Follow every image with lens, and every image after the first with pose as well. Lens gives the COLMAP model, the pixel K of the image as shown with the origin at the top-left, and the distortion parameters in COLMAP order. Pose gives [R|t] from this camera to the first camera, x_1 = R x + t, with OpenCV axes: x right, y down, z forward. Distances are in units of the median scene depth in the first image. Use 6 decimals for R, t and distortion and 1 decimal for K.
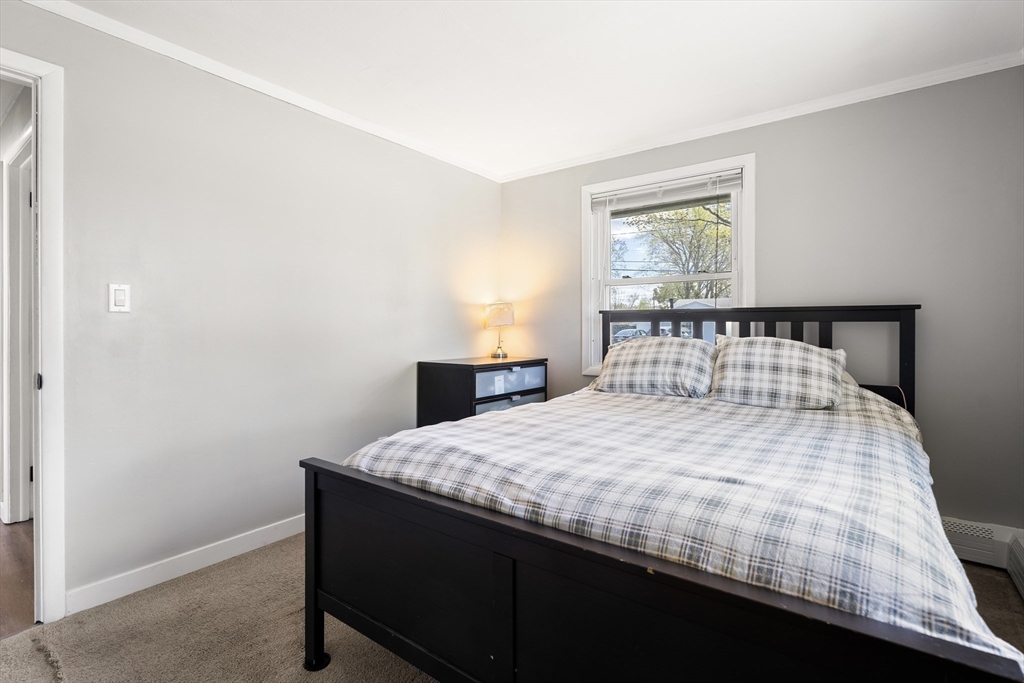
lens RADIAL K [[464.9, 0, 508.1], [0, 464.9, 339.2], [0, 0, 1]] dist [-0.015031, -0.000061]
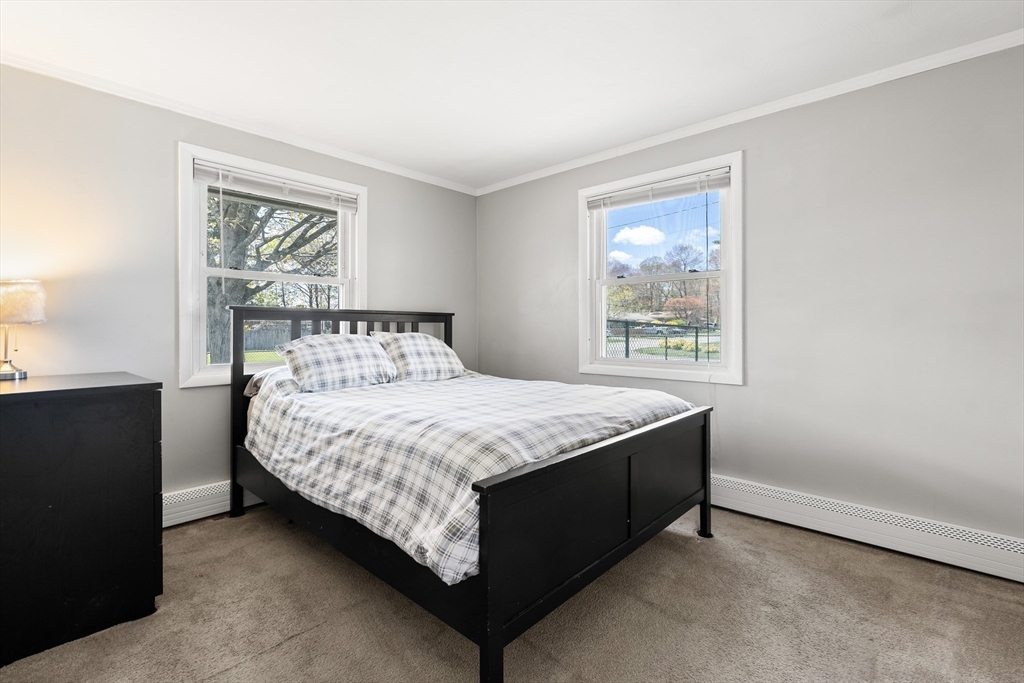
lens RADIAL K [[464.9, 0, 508.1], [0, 464.9, 339.2], [0, 0, 1]] dist [-0.015031, -0.000061]
pose [[0.106797, -0.025417, 0.993956, -0.716366], [0.025616, 0.999412, 0.022804, -0.008494], [-0.993951, 0.023026, 0.107385, 0.505862]]
